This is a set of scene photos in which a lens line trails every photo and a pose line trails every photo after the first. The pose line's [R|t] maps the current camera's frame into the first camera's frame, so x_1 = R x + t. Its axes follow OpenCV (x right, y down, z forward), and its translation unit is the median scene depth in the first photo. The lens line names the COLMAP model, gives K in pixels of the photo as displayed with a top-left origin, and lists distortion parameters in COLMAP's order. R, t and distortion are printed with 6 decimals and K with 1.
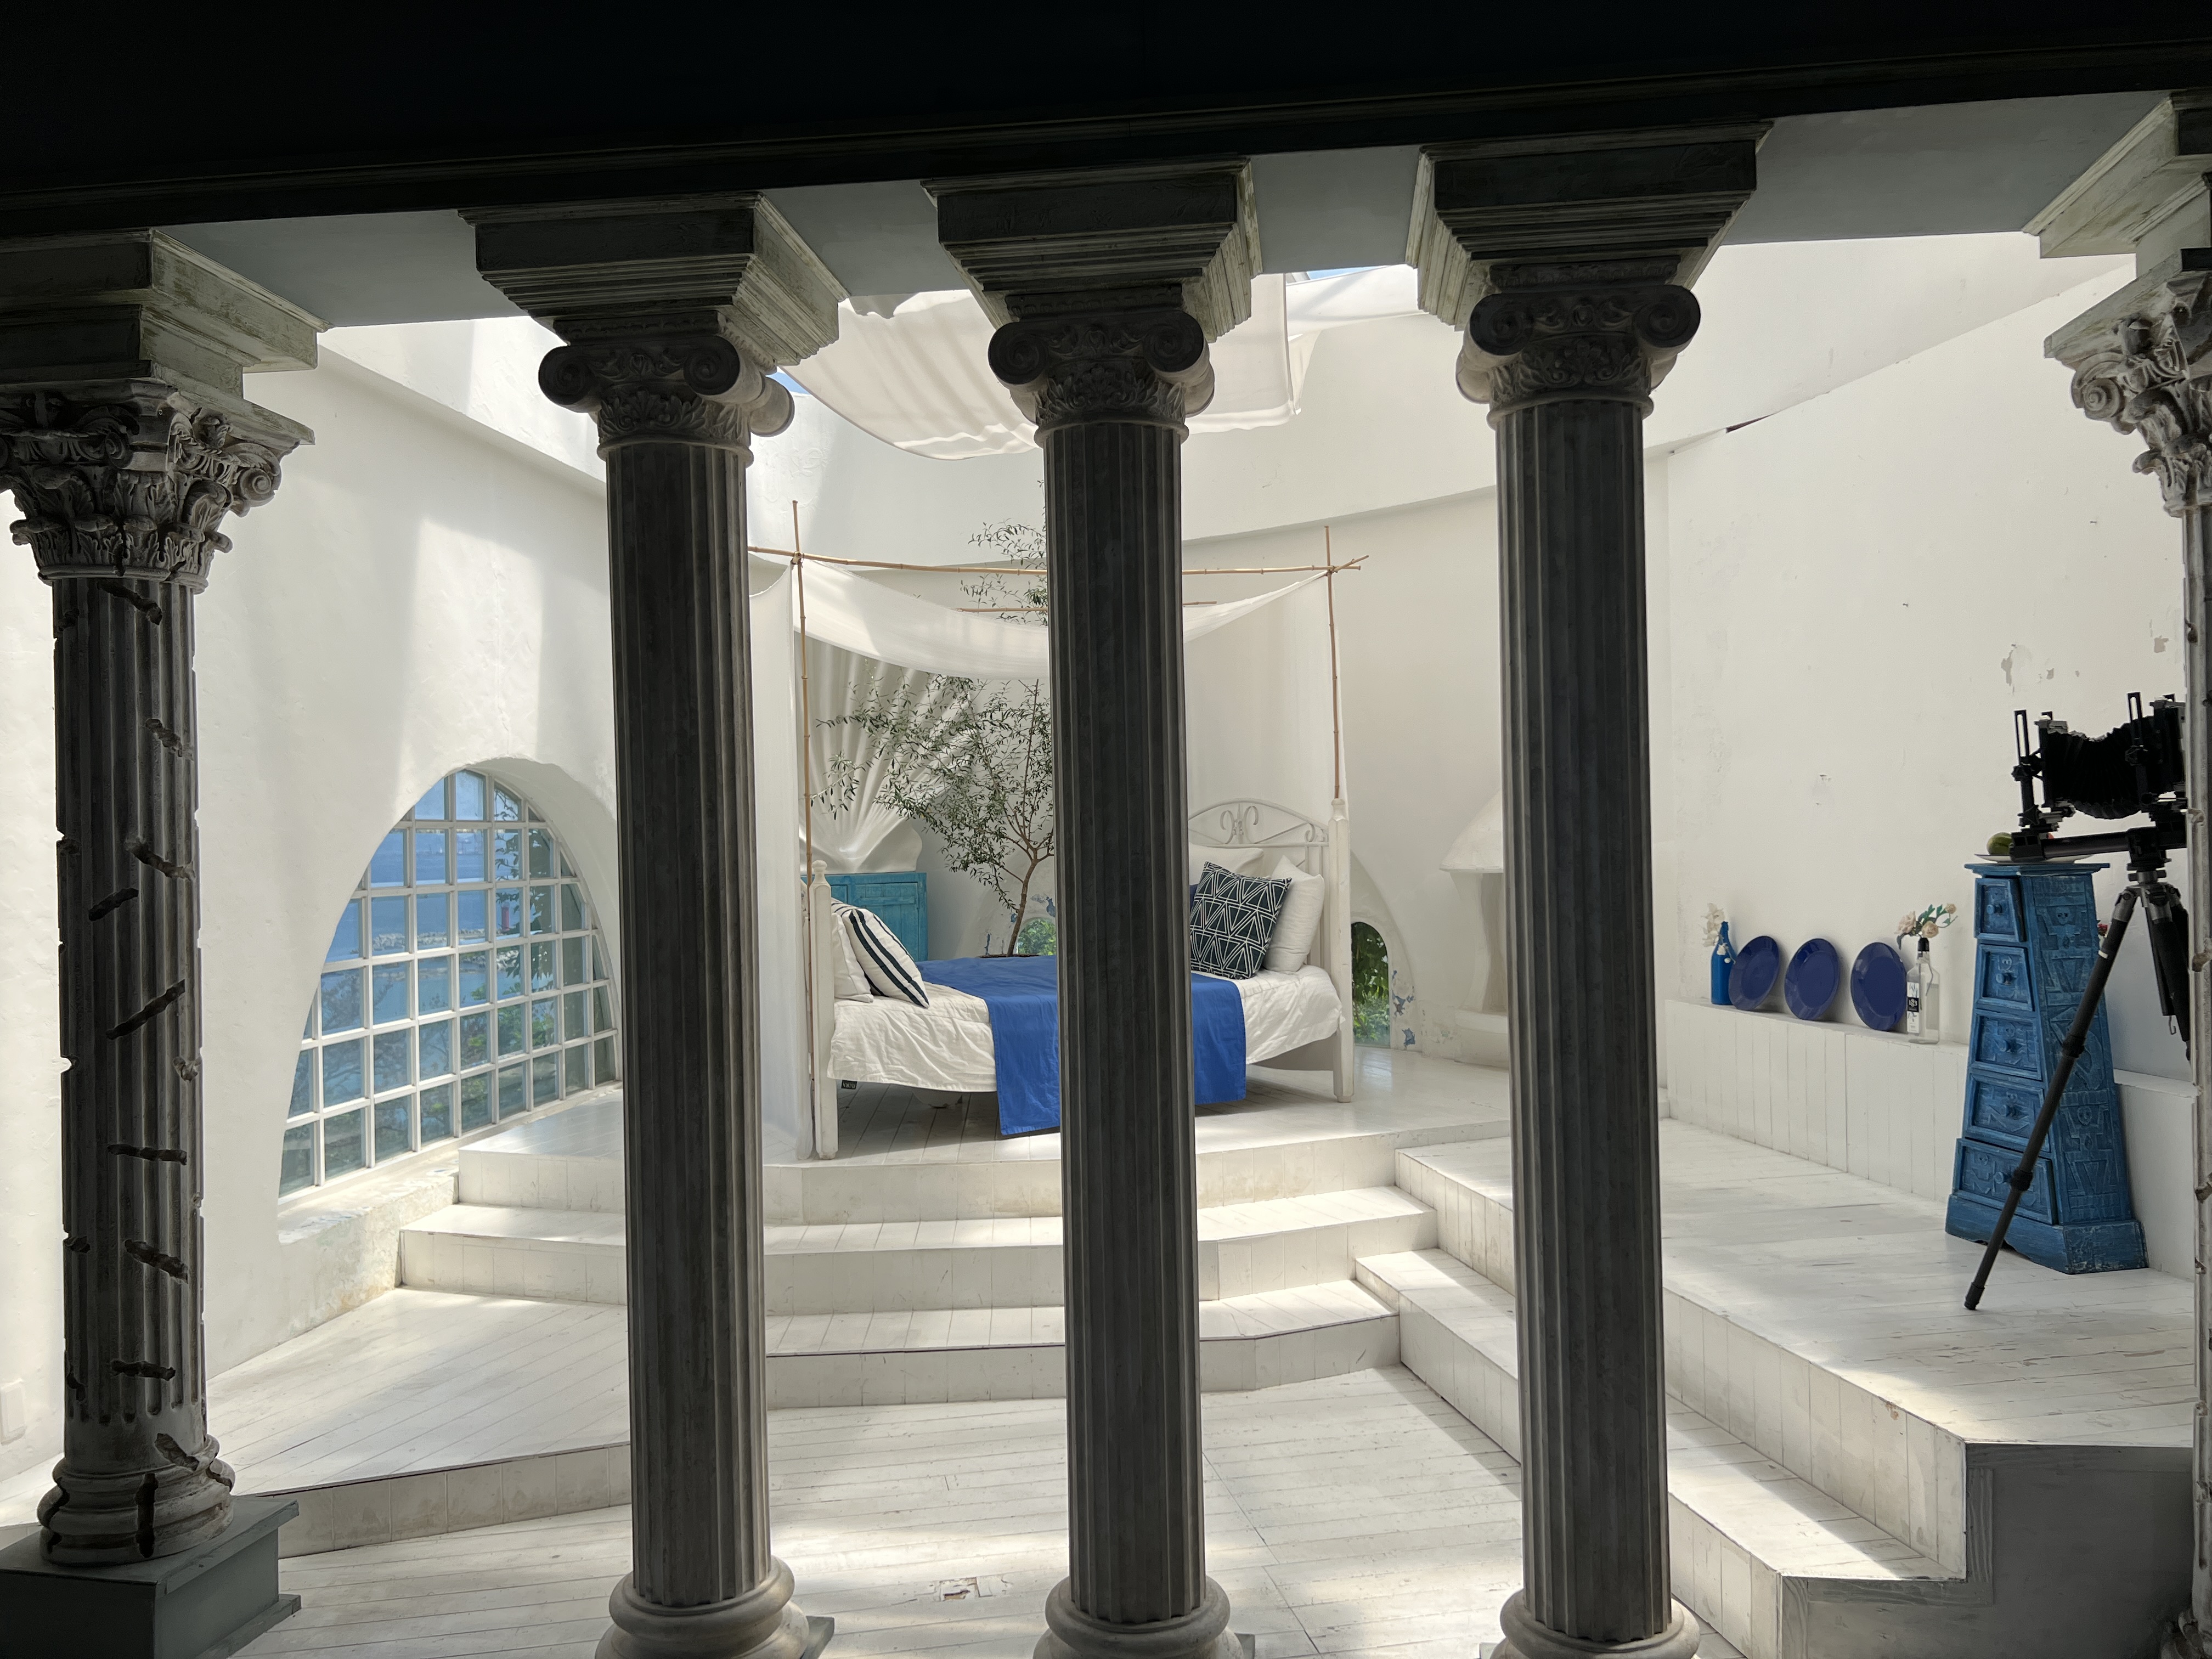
lens RADIAL K [[1666.1, 0, 1106.0], [0, 1666.1, 829.5], [0, 0, 1]] dist [0.168340, -0.393428]
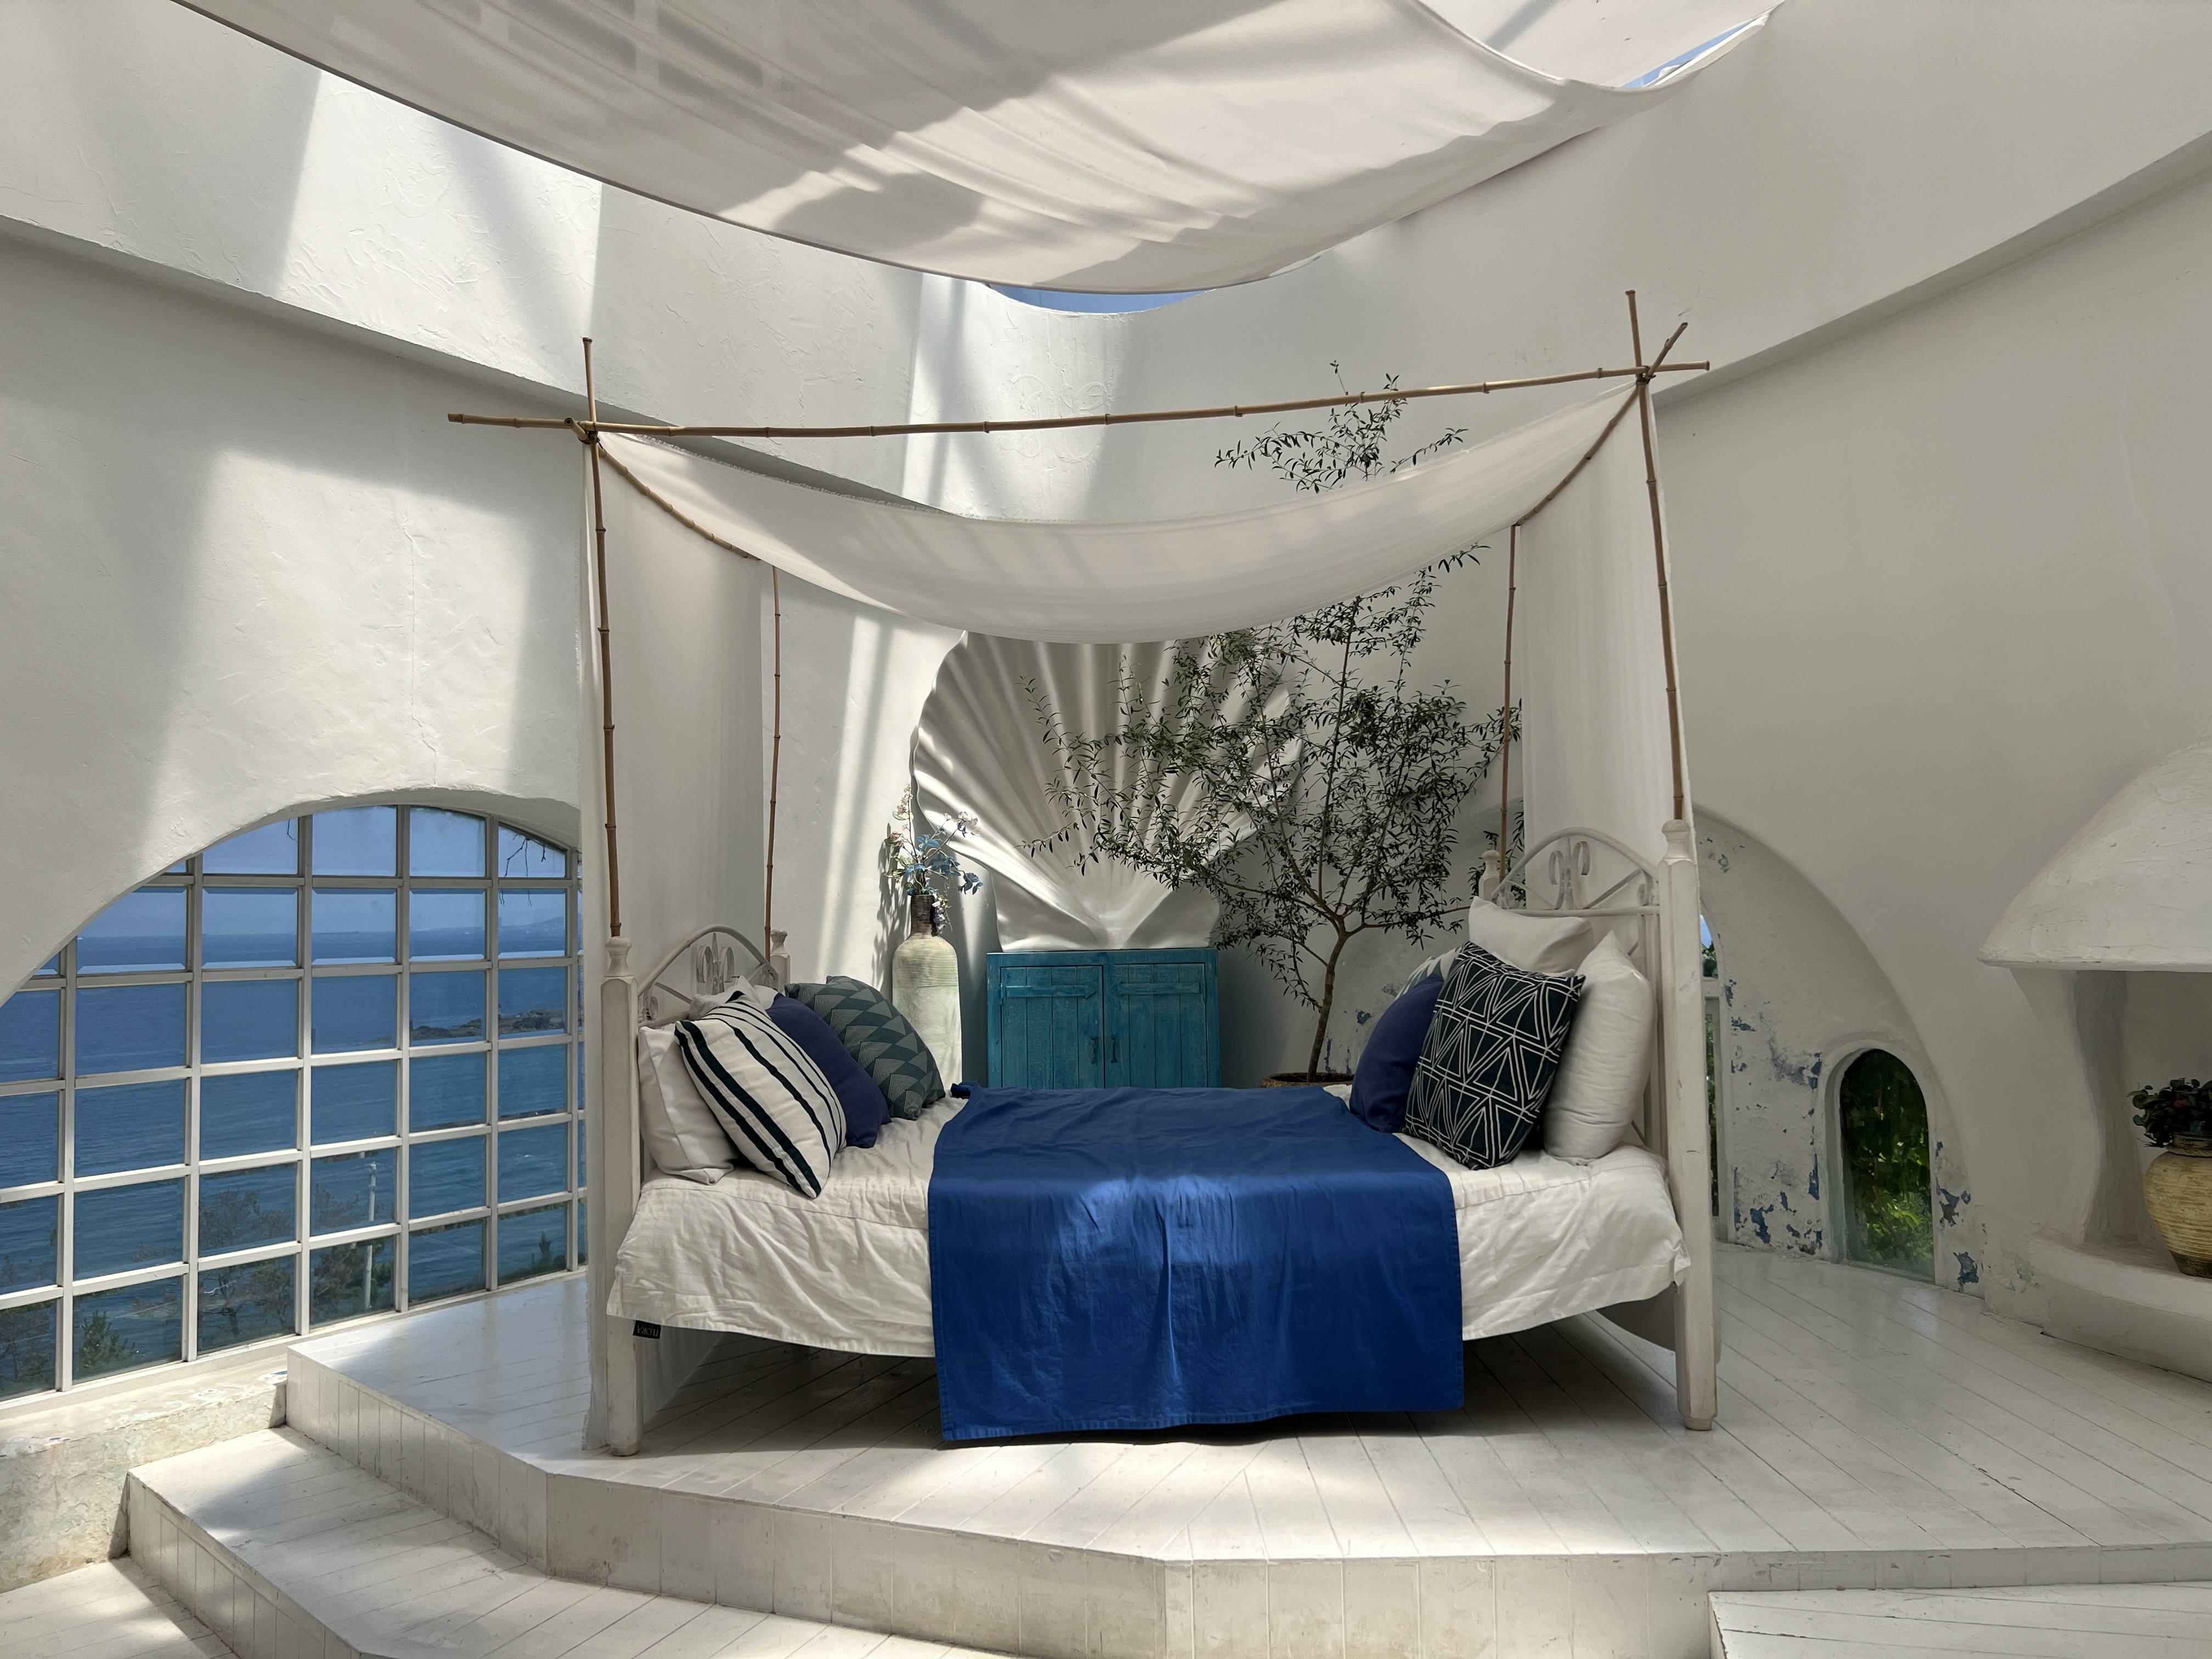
lens RADIAL K [[1716.1, 0, 1029.5], [0, 1716.1, 823.1], [0, 0, 1]] dist [0.117453, -0.193321]
pose [[0.901418, -0.020140, -0.432481, 0.196979], [0.002568, 0.999149, -0.041176, 0.003379], [0.432942, 0.036006, 0.900703, 0.454044]]
